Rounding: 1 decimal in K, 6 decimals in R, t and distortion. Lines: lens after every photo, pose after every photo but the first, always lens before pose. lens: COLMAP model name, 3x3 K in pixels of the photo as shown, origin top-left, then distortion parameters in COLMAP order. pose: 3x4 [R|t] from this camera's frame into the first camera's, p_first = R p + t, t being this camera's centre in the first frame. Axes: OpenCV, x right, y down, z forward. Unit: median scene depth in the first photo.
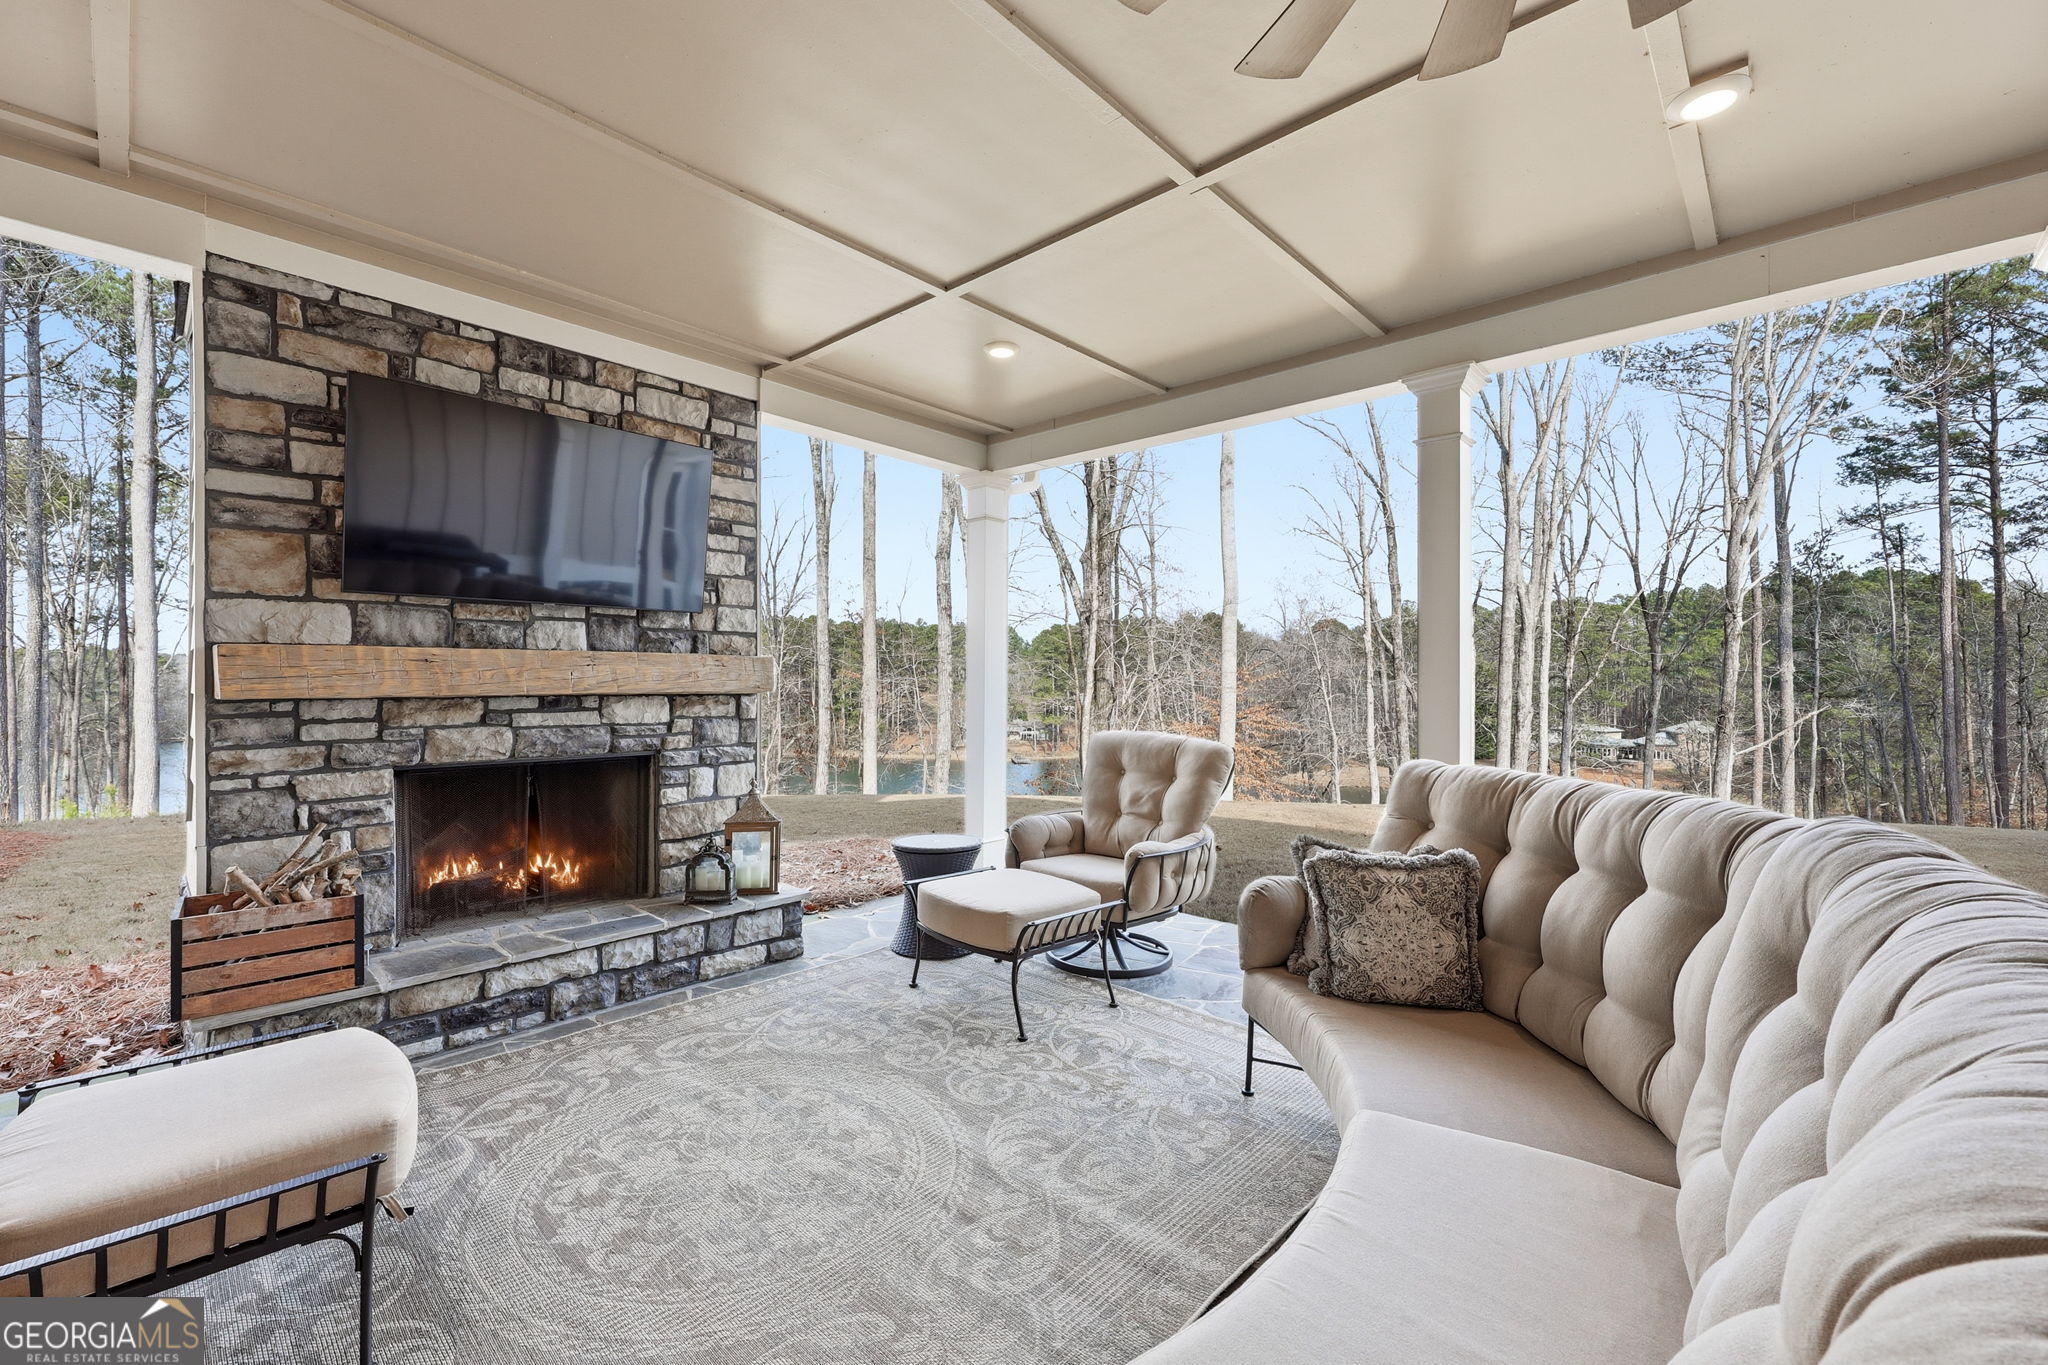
lens RADIAL K [[839.3, 0, 1017.8], [0, 839.3, 670.8], [0, 0, 1]] dist [0.000709, 0.000328]
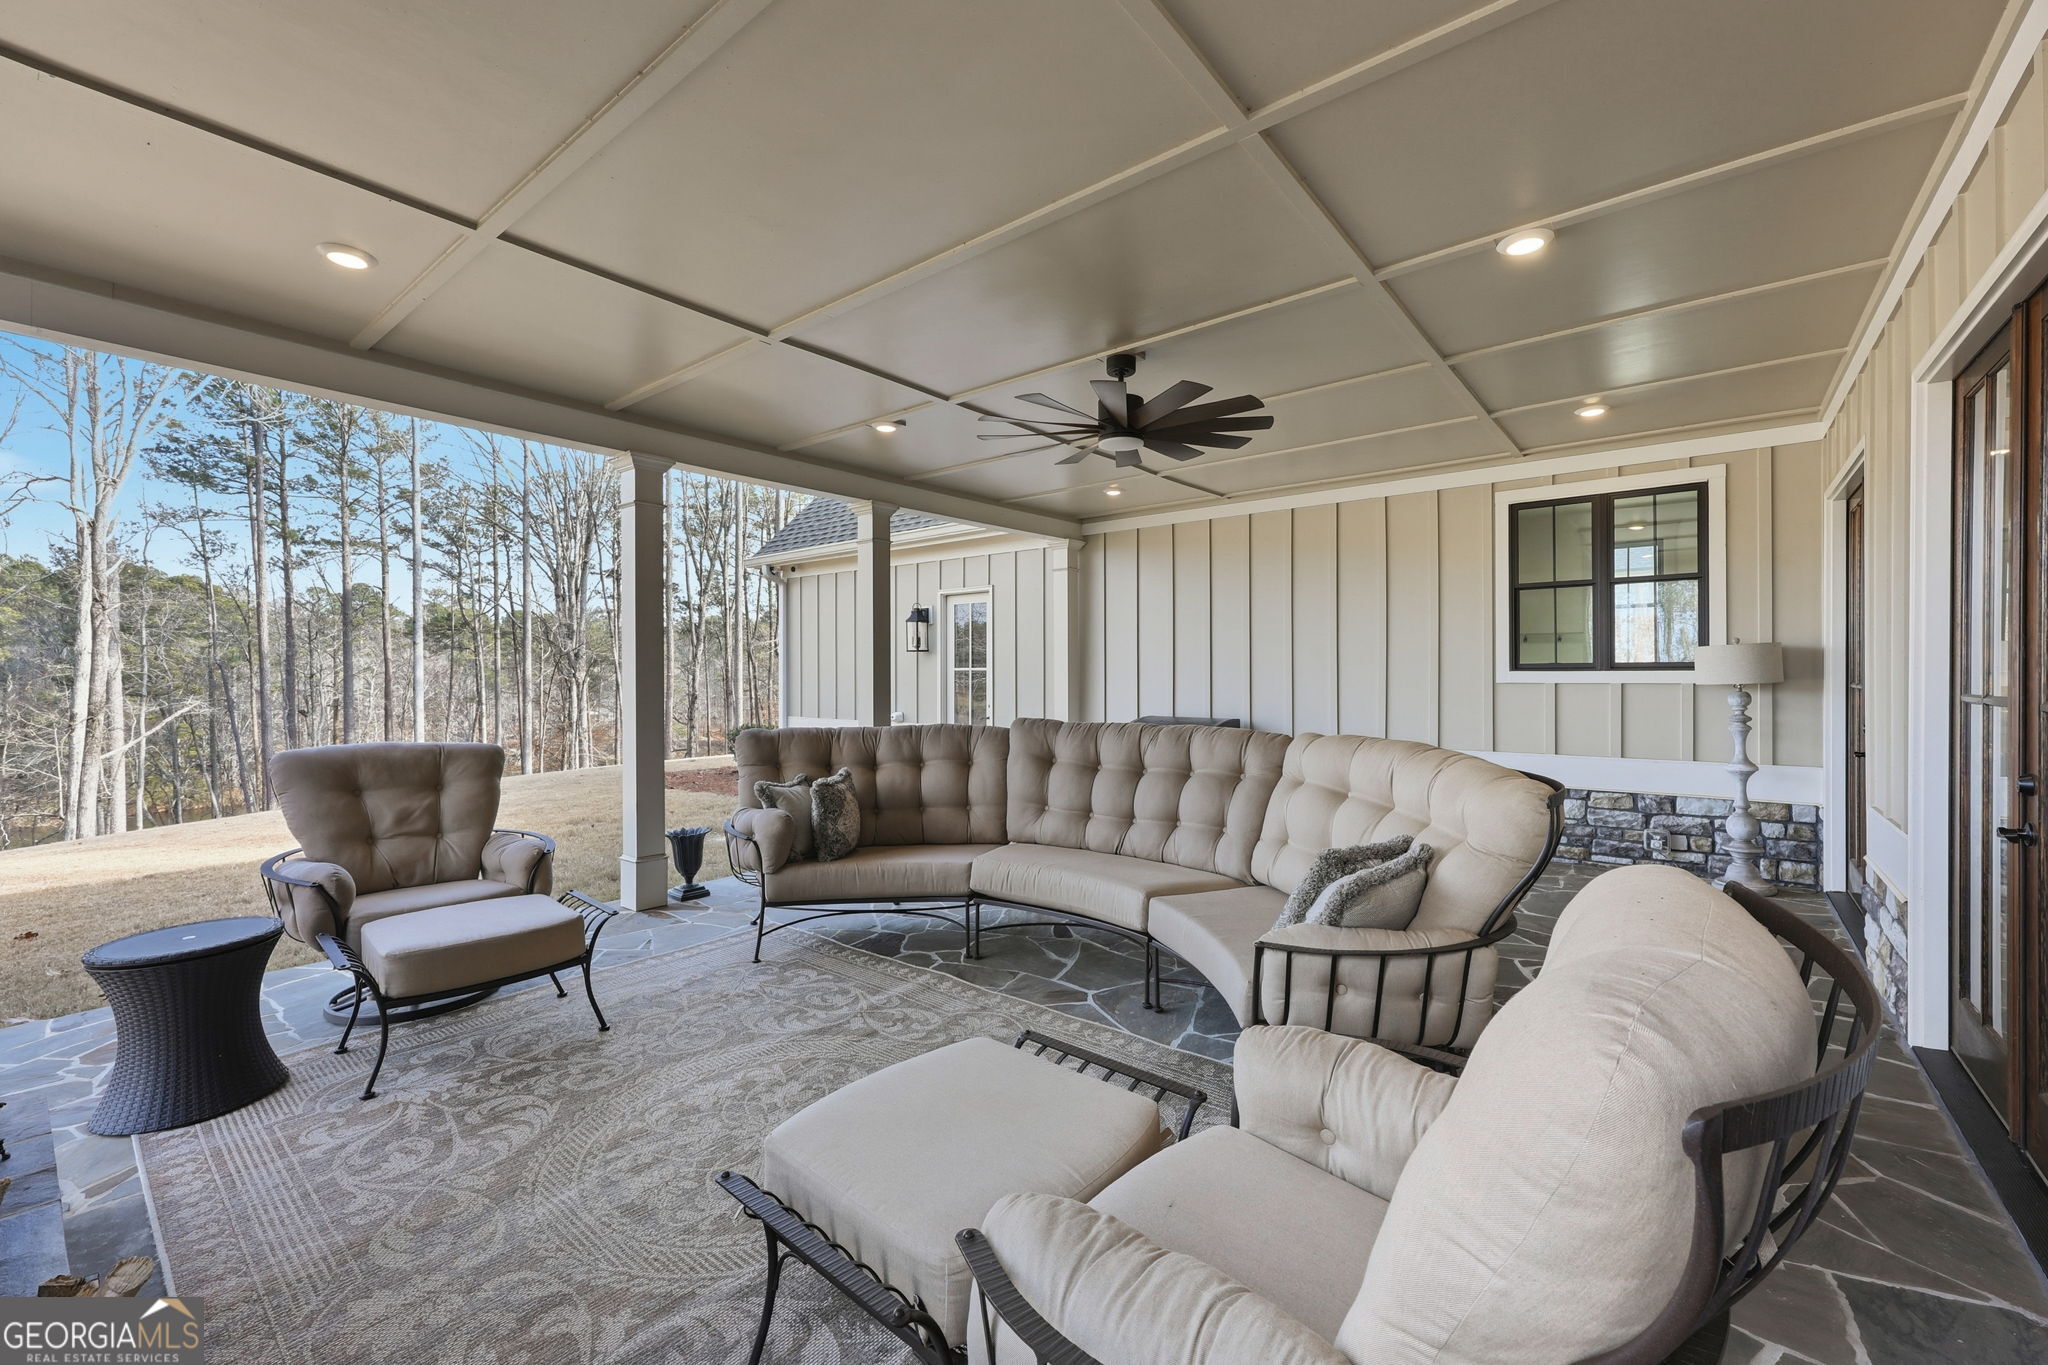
lens RADIAL K [[839.3, 0, 1017.8], [0, 839.3, 670.8], [0, 0, 1]] dist [0.000709, 0.000328]
pose [[-0.060698, -0.002069, 0.998154, -0.893951], [-0.004071, 0.999990, 0.001826, -0.008200], [-0.998148, -0.003953, -0.060706, 0.461883]]
